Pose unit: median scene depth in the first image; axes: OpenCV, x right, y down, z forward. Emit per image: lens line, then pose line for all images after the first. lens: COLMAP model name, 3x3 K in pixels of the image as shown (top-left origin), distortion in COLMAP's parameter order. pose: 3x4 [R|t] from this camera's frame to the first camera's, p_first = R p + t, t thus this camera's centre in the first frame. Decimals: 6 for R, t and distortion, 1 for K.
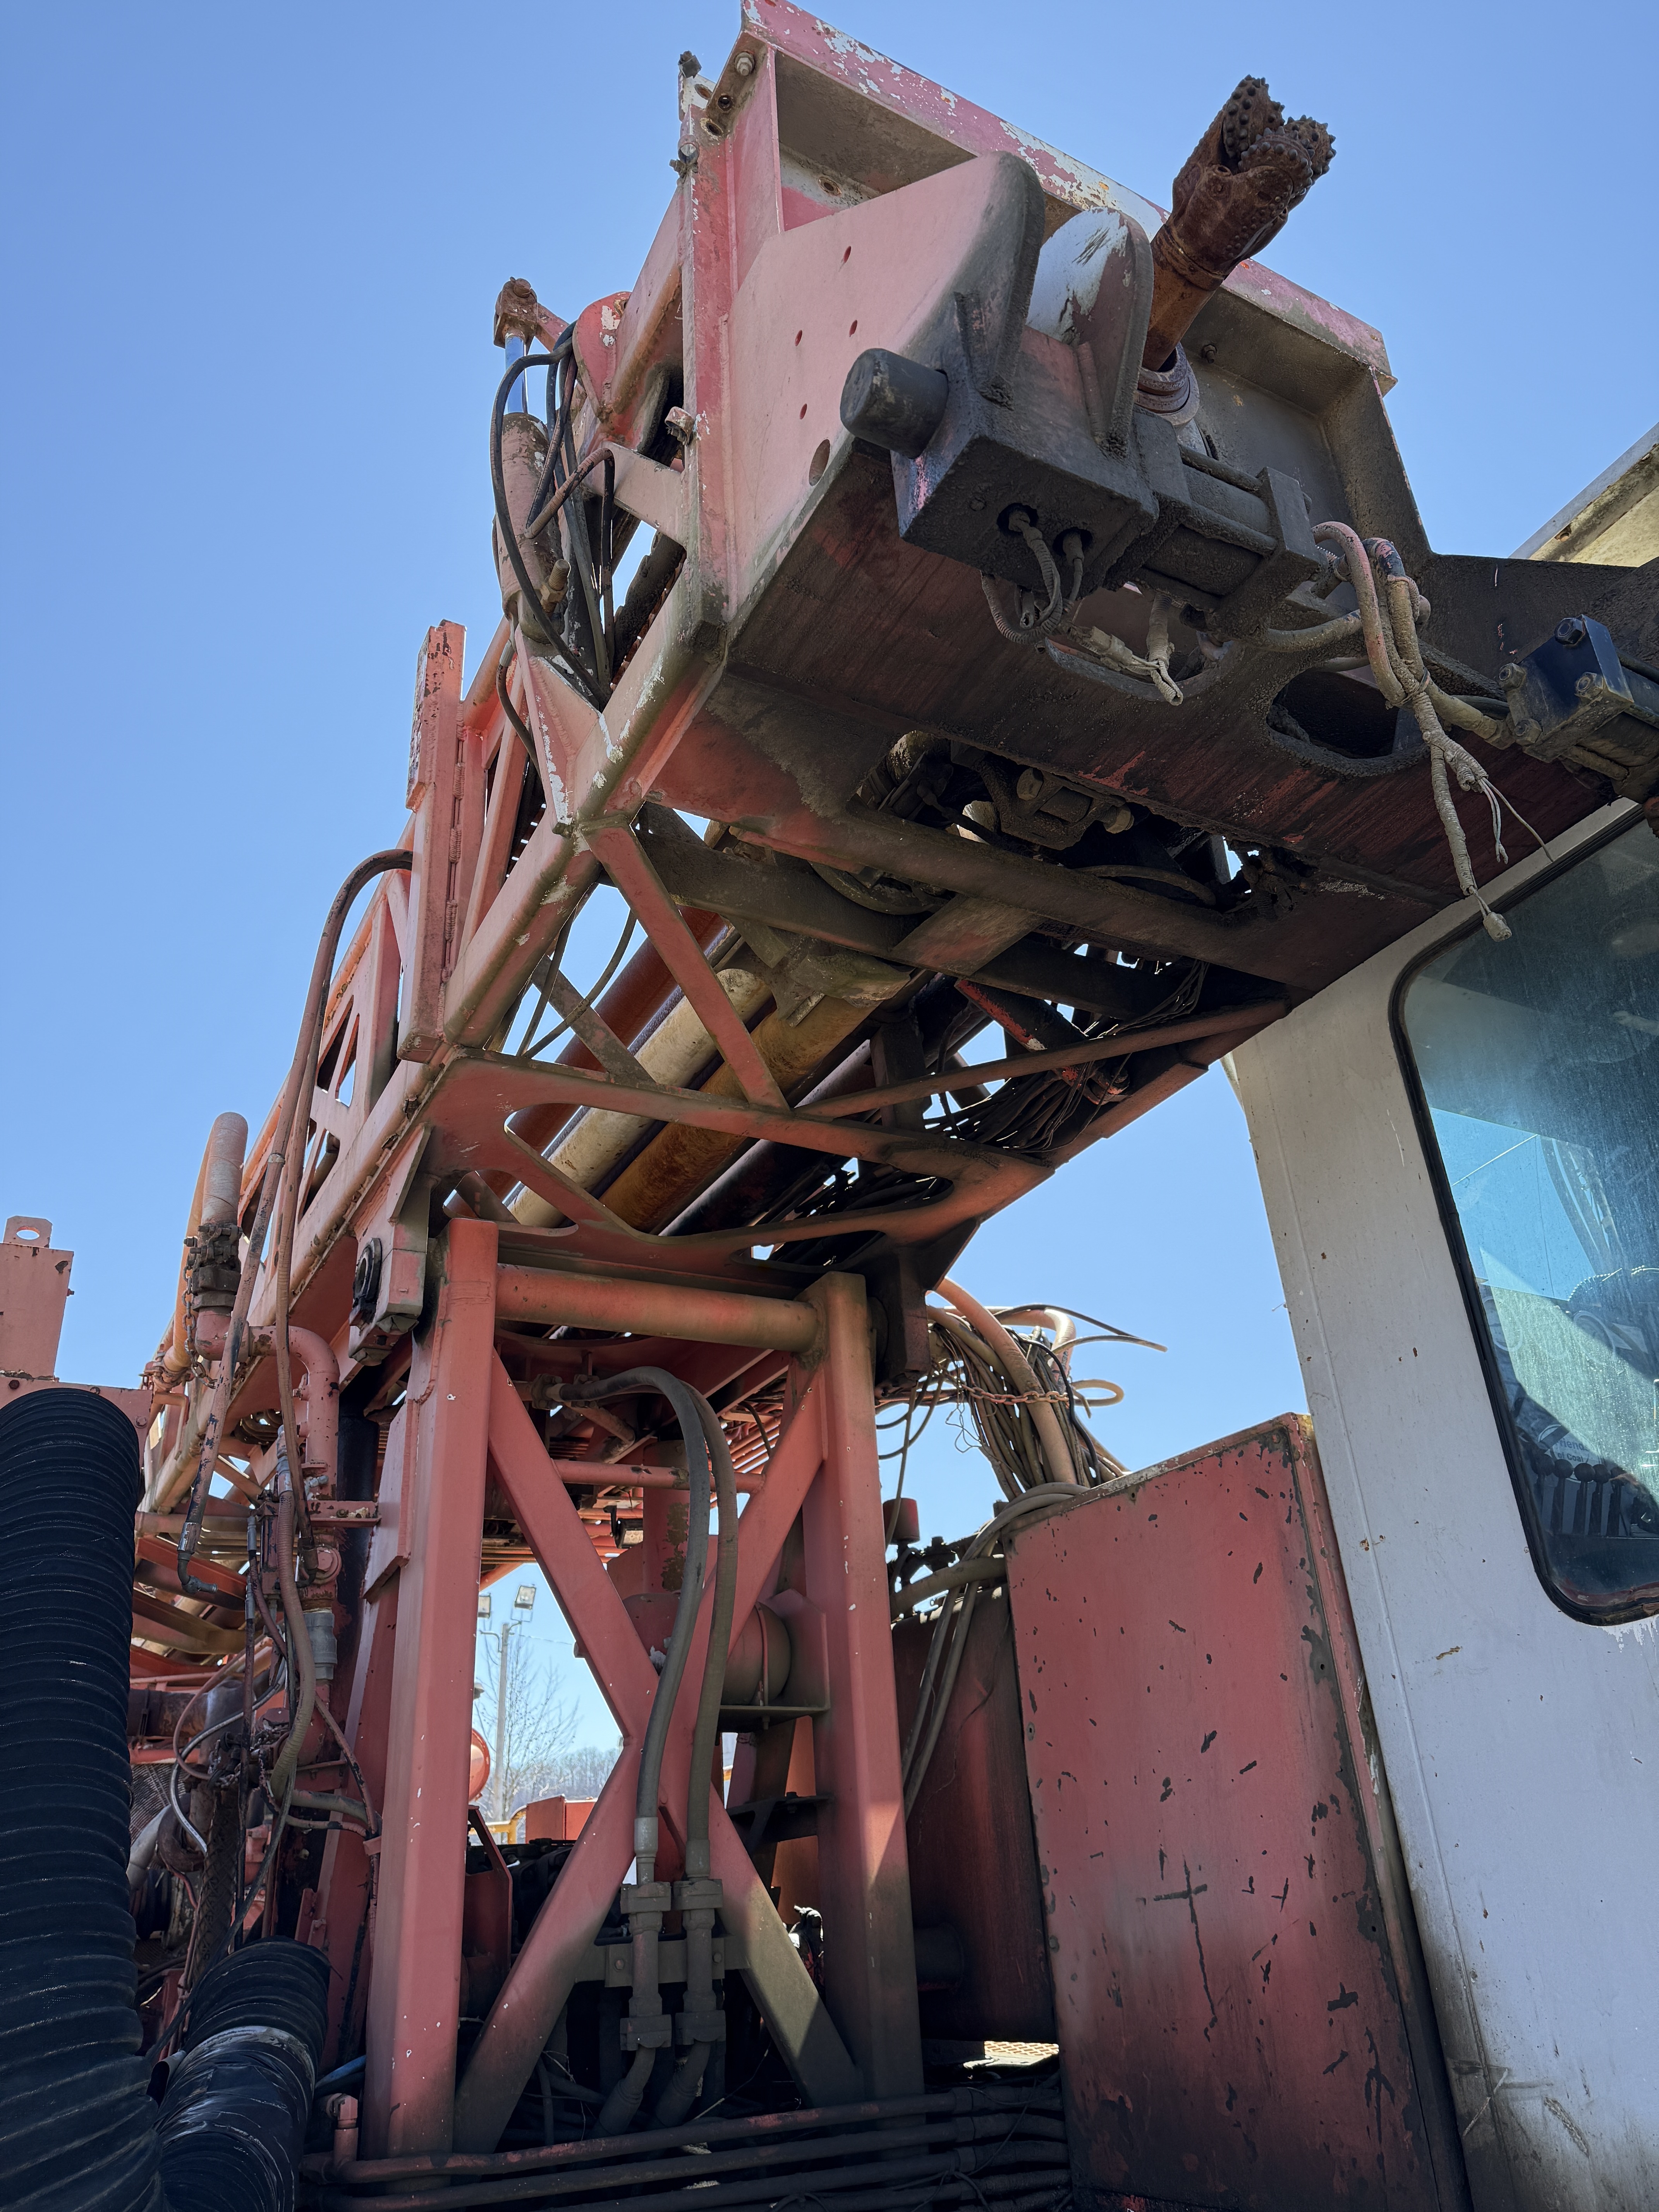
lens RADIAL K [[1538.4, 0, 827.9], [0, 1538.4, 1045.5], [0, 0, 1]] dist [0.041641, -0.065314]
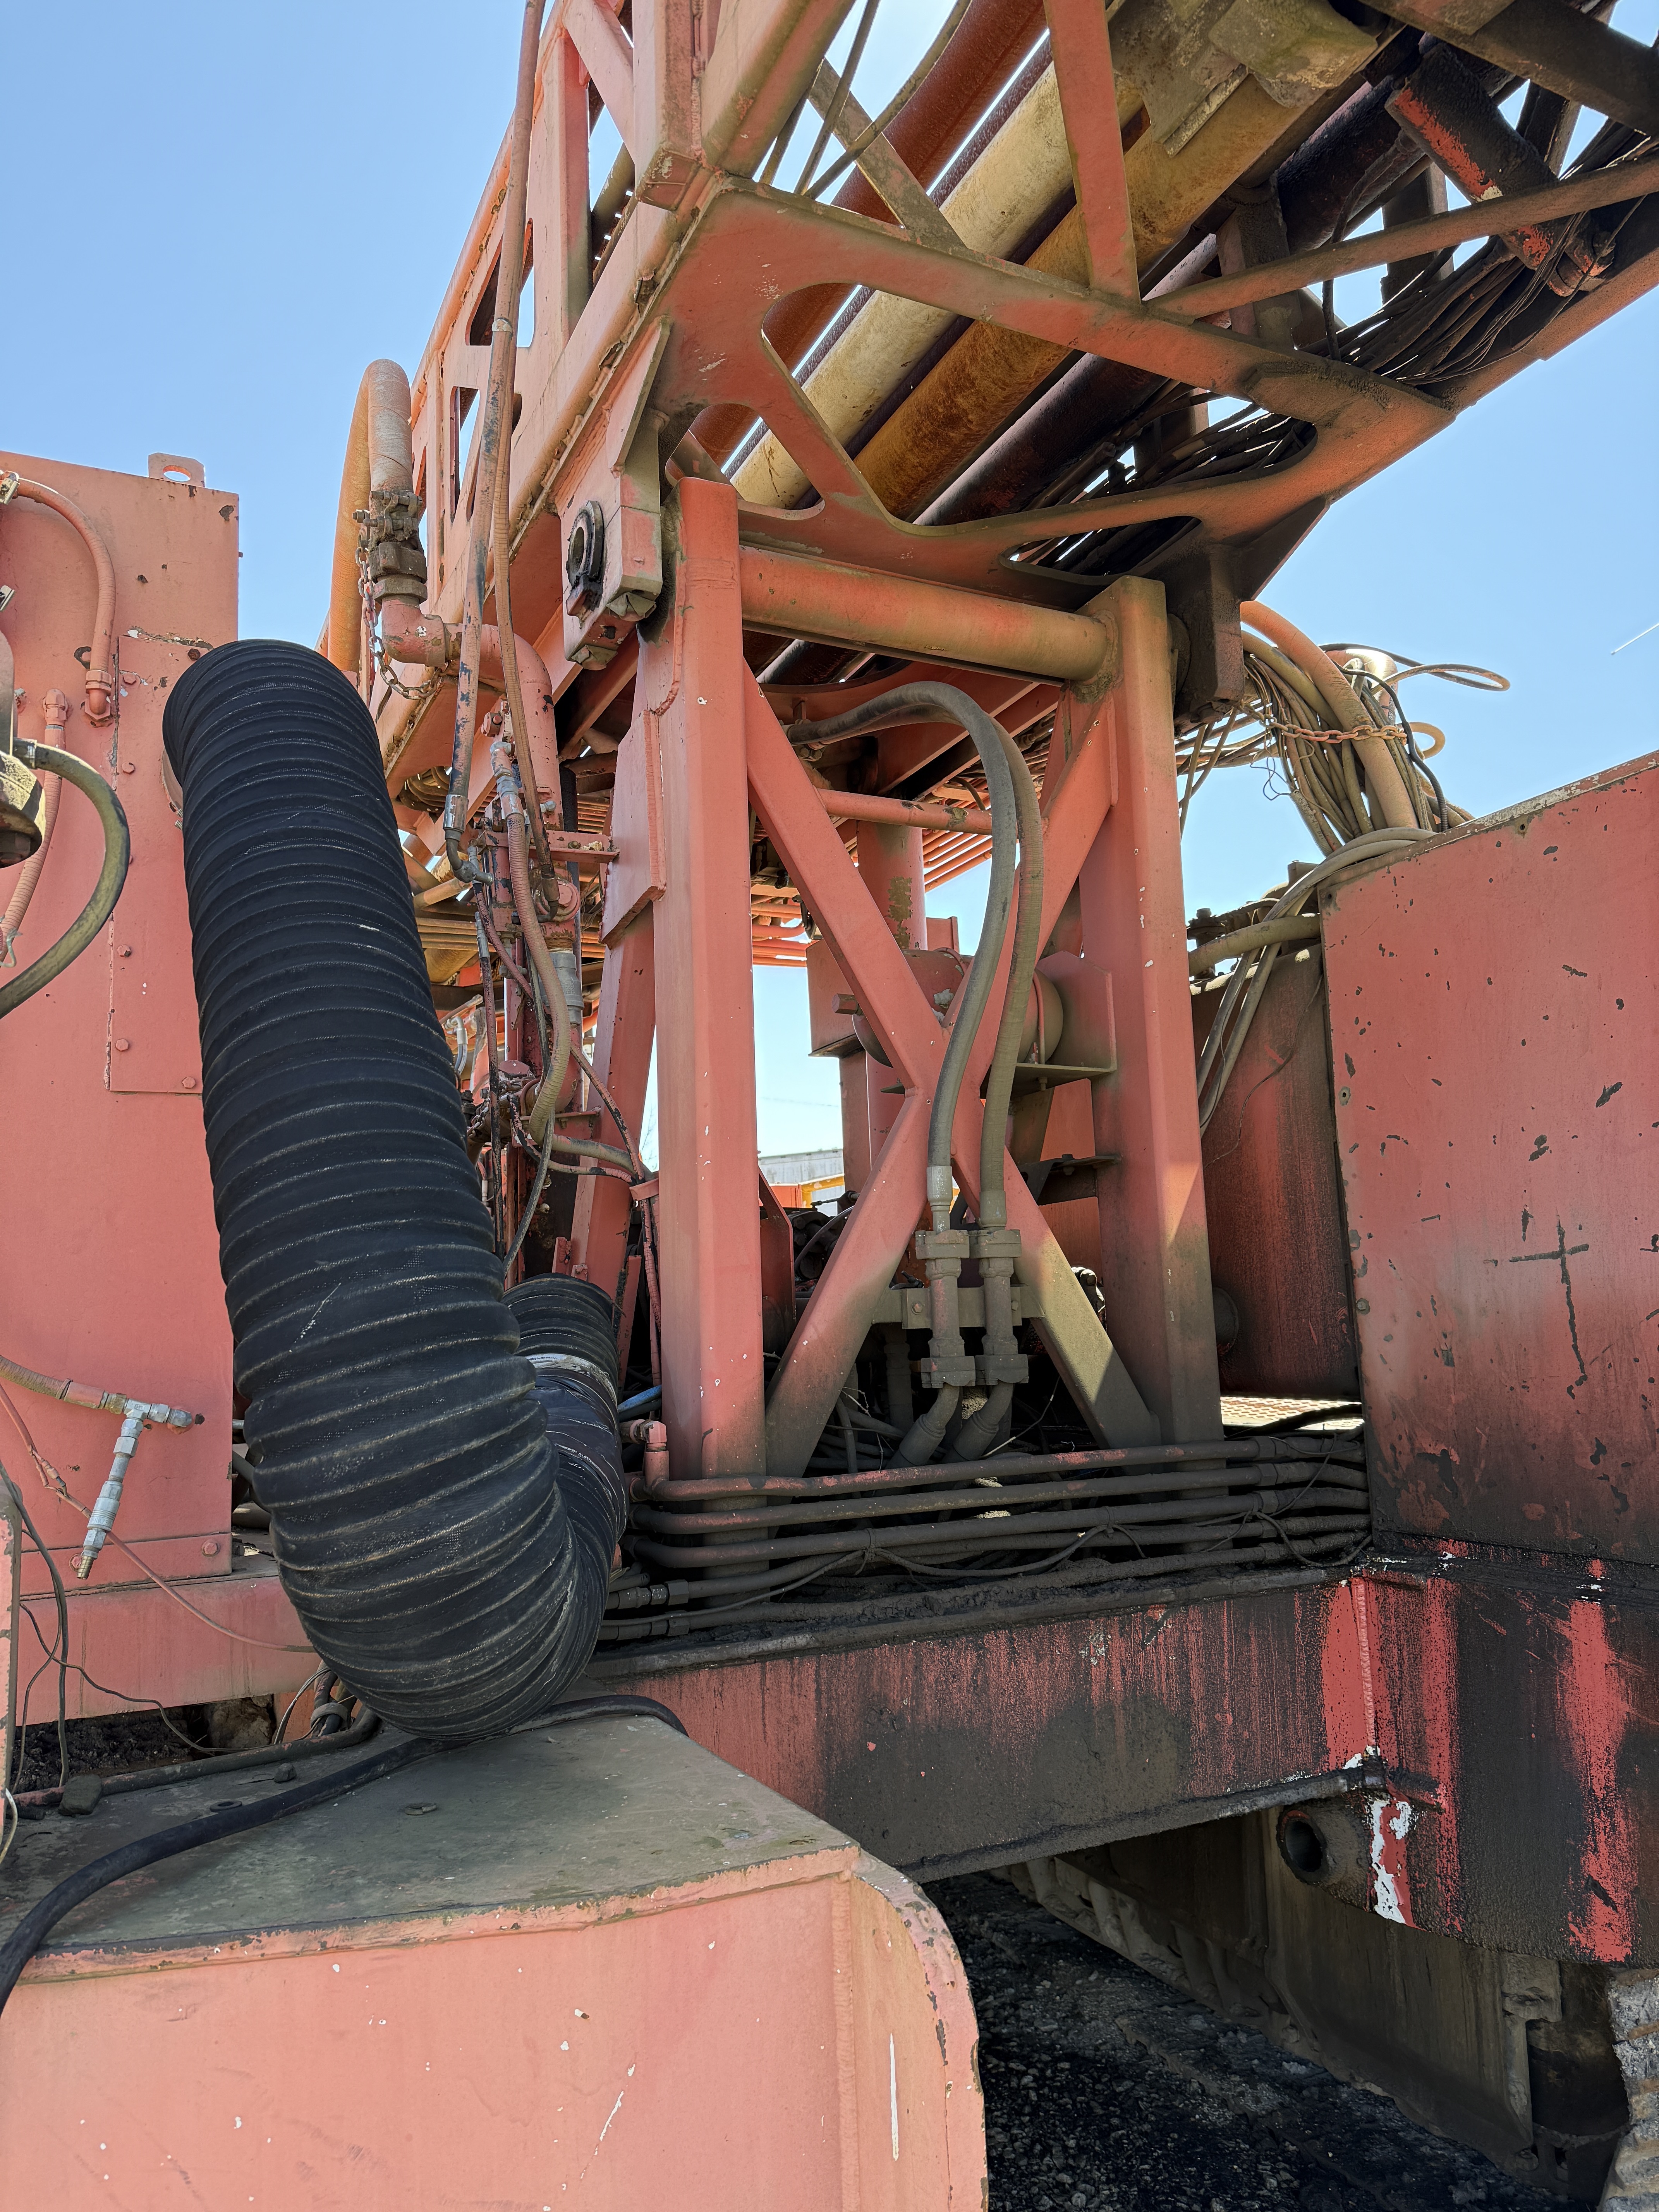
lens RADIAL K [[1548.2, 0, 763.6], [0, 1548.2, 1105.3], [0, 0, 1]] dist [0.062415, -0.109478]
pose [[0.997467, 0.012790, -0.069965, -0.151593], [0.013272, 0.932949, 0.359764, 0.132684], [0.069875, -0.359781, 0.930416, 0.157634]]
